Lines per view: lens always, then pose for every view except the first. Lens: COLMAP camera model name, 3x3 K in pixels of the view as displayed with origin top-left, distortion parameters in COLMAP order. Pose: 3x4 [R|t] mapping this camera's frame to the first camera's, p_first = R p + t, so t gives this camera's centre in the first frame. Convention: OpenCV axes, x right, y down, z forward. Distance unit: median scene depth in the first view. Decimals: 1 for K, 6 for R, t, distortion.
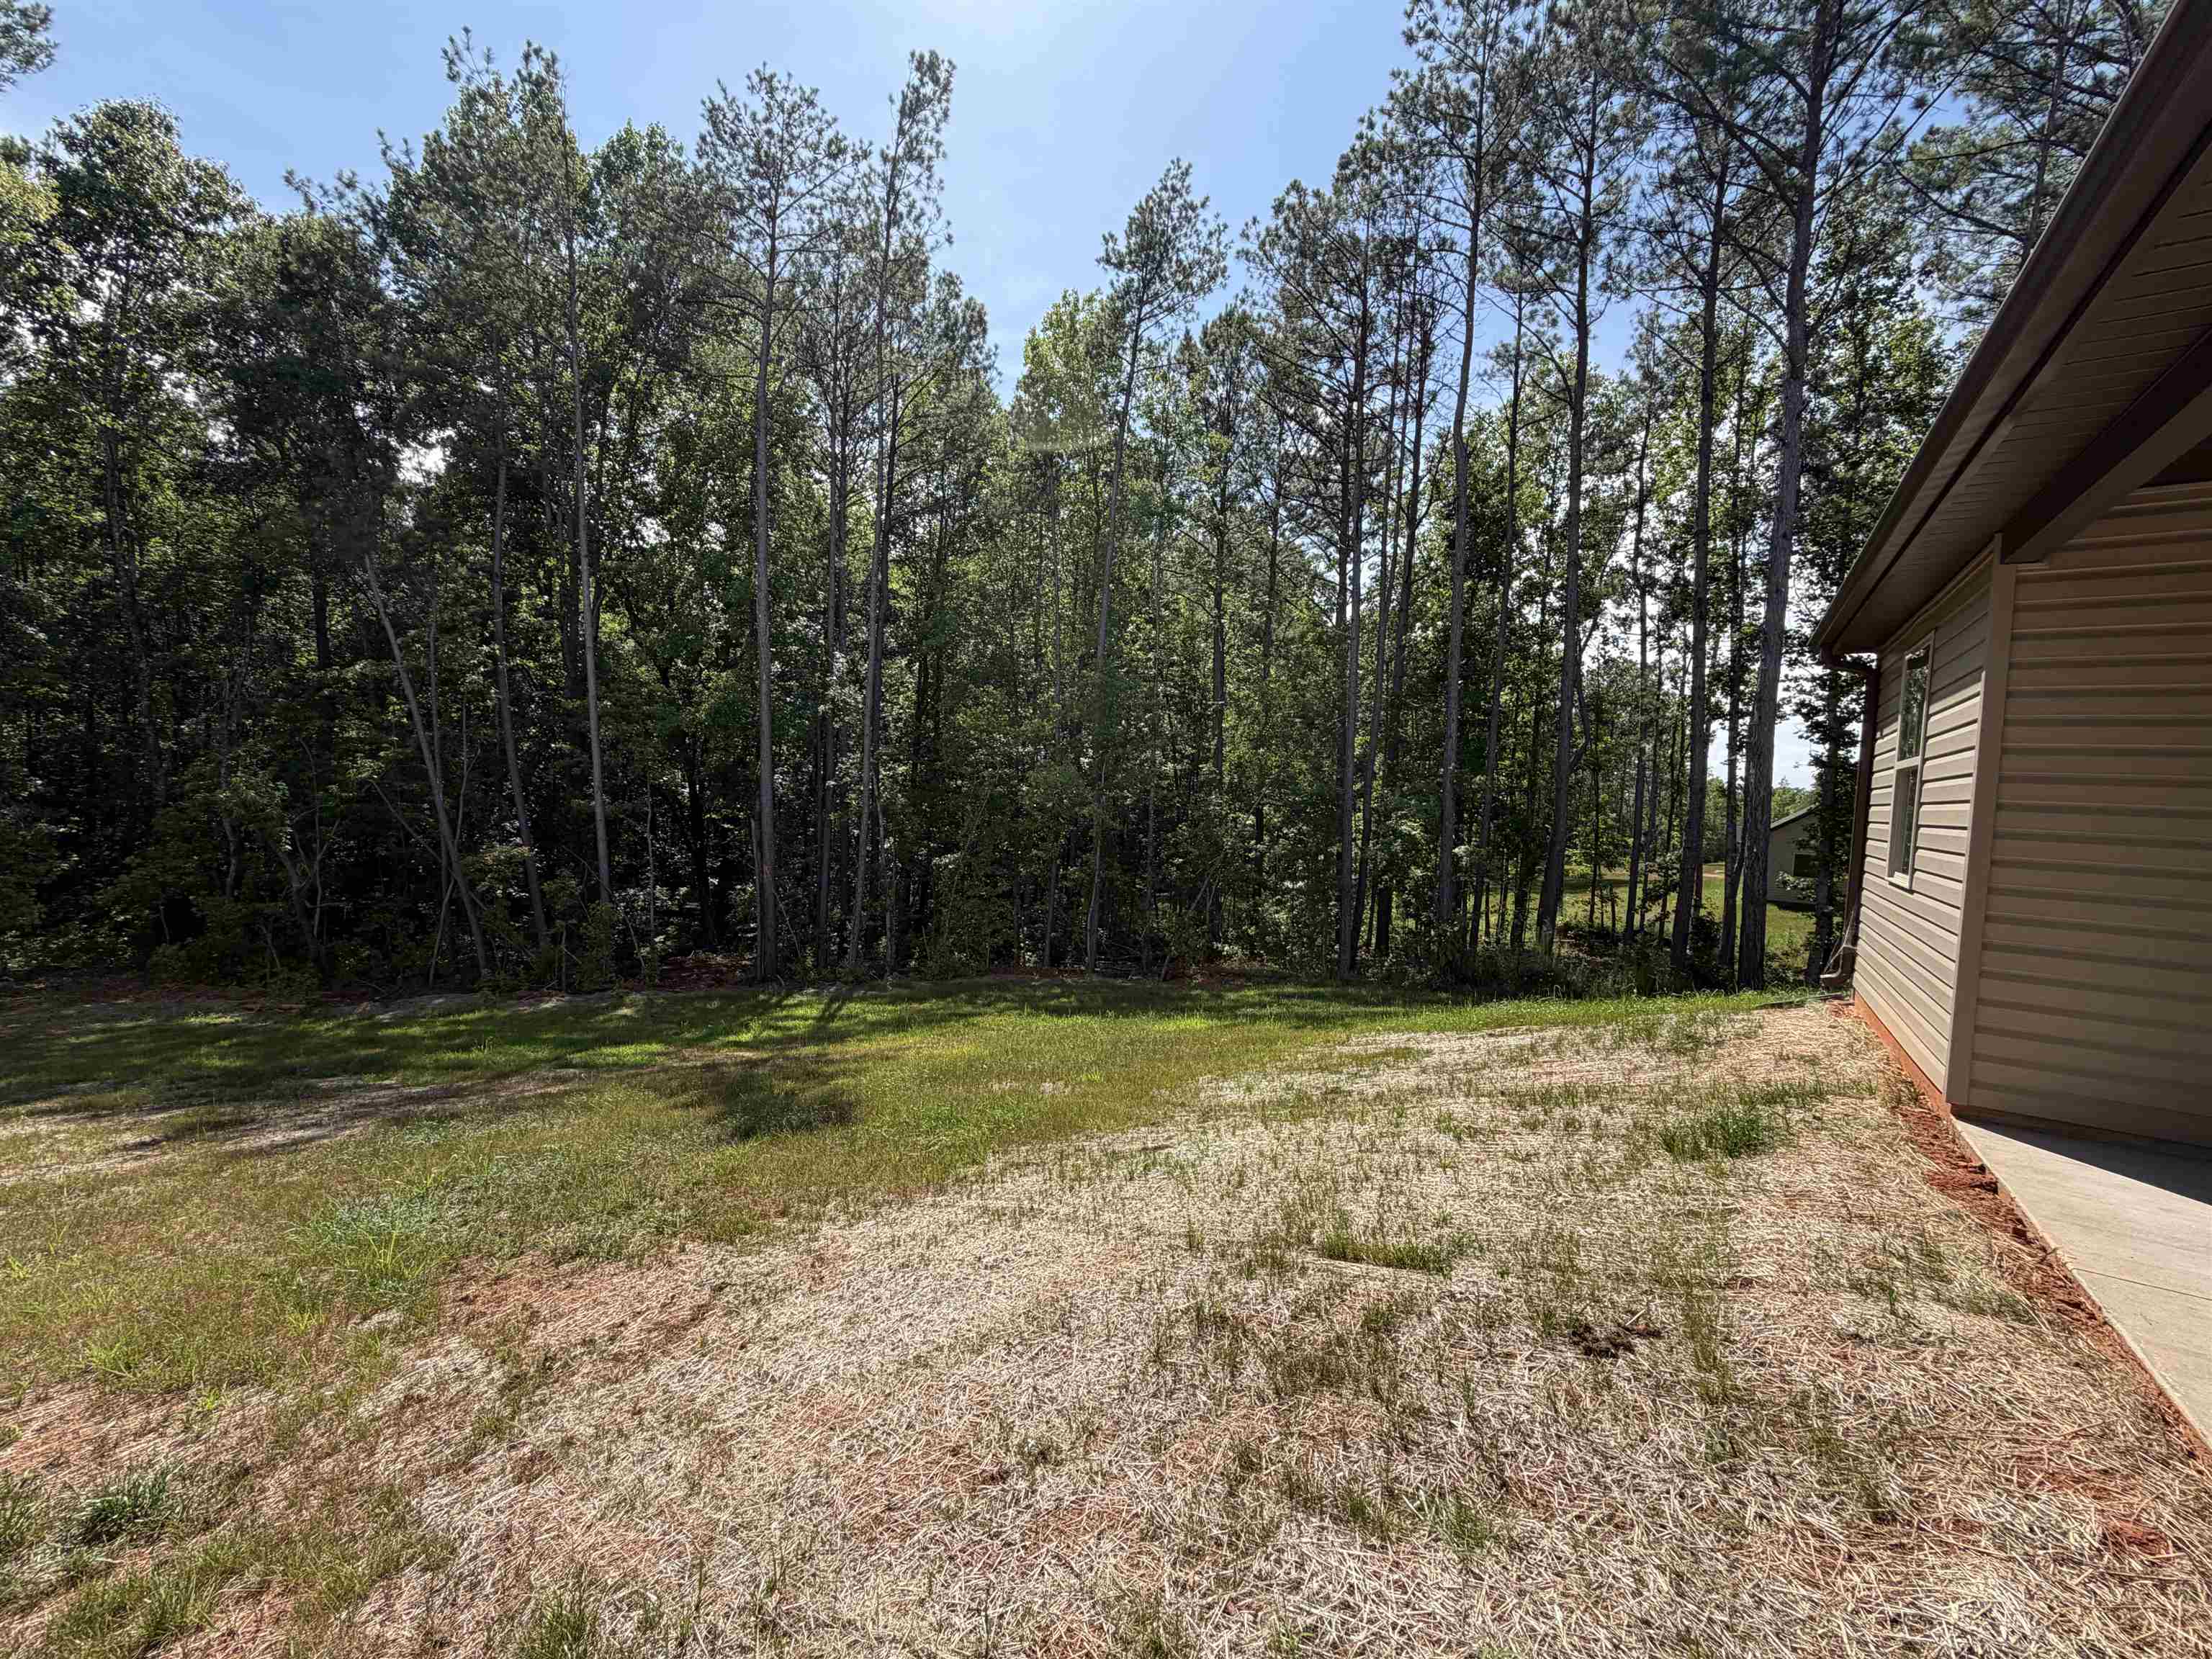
lens RADIAL K [[884.0, 0, 1099.1], [0, 884.0, 828.1], [0, 0, 1]] dist [-0.000644, 0.000293]
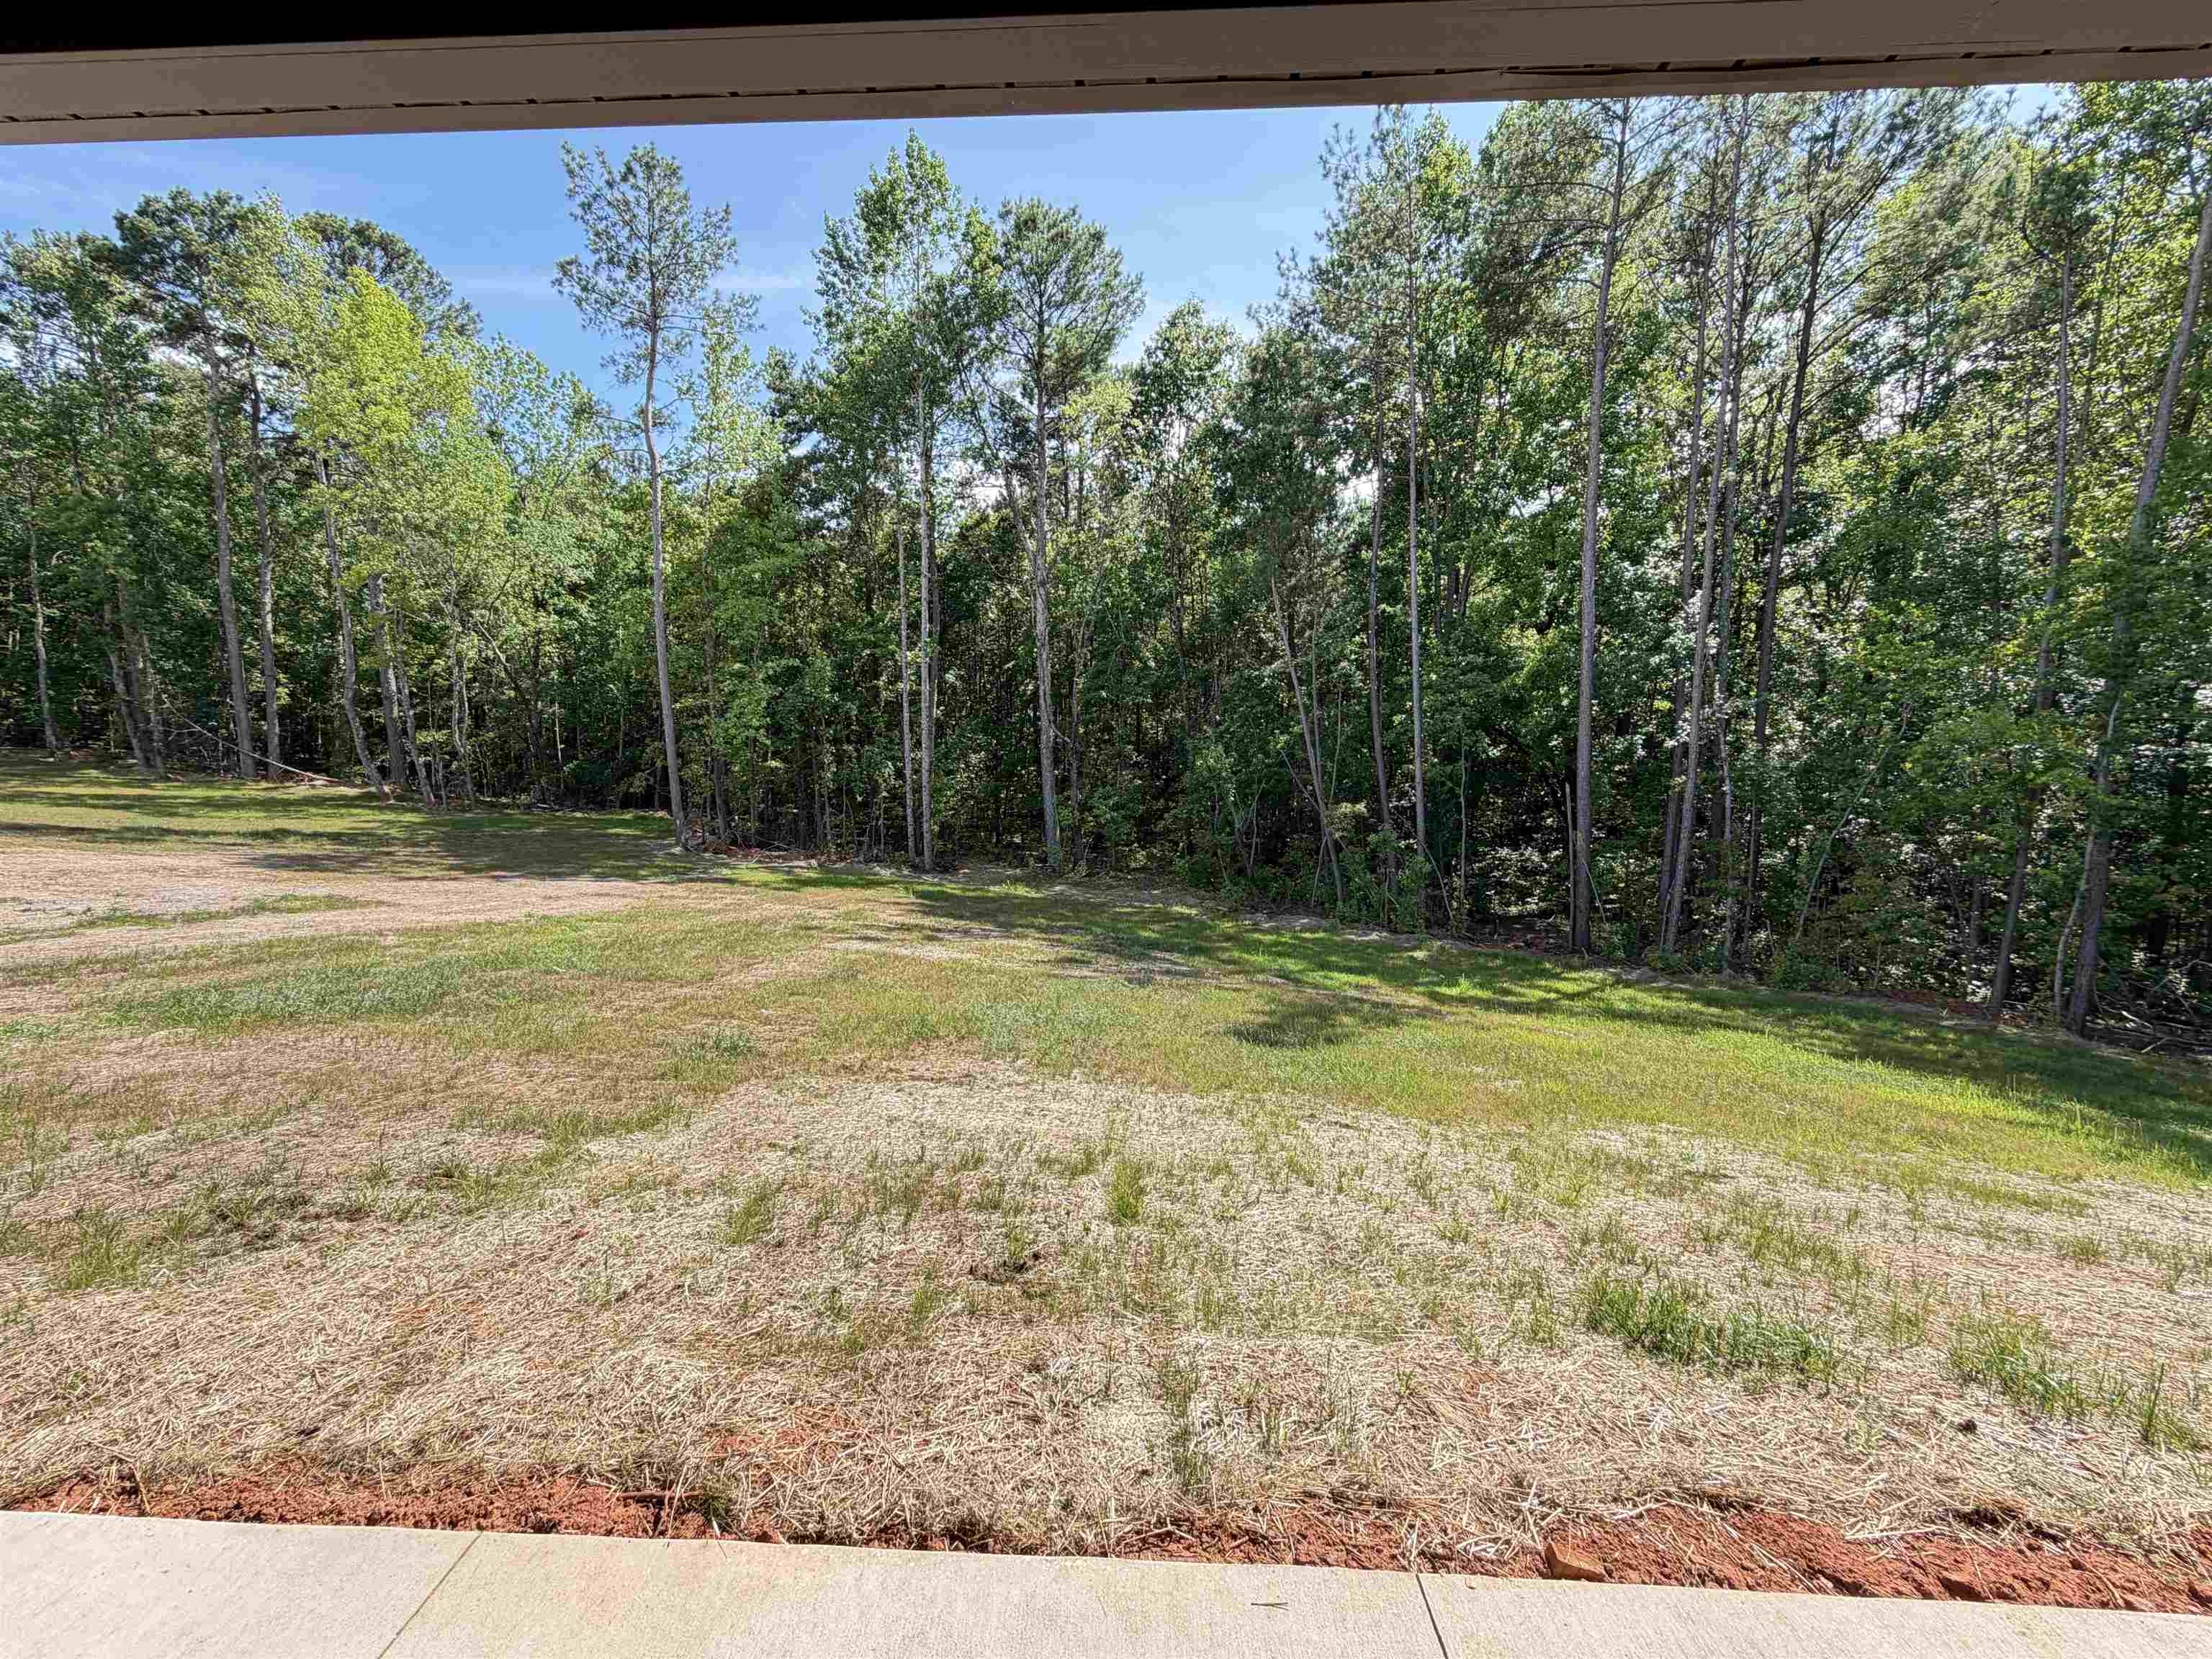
lens RADIAL K [[884.0, 0, 1099.1], [0, 884.0, 828.1], [0, 0, 1]] dist [-0.000644, 0.000293]
pose [[0.533601, 0.055590, -0.843908, 0.177359], [-0.021043, 0.998401, 0.052461, -0.001447], [0.845475, -0.010235, 0.533917, 0.063842]]
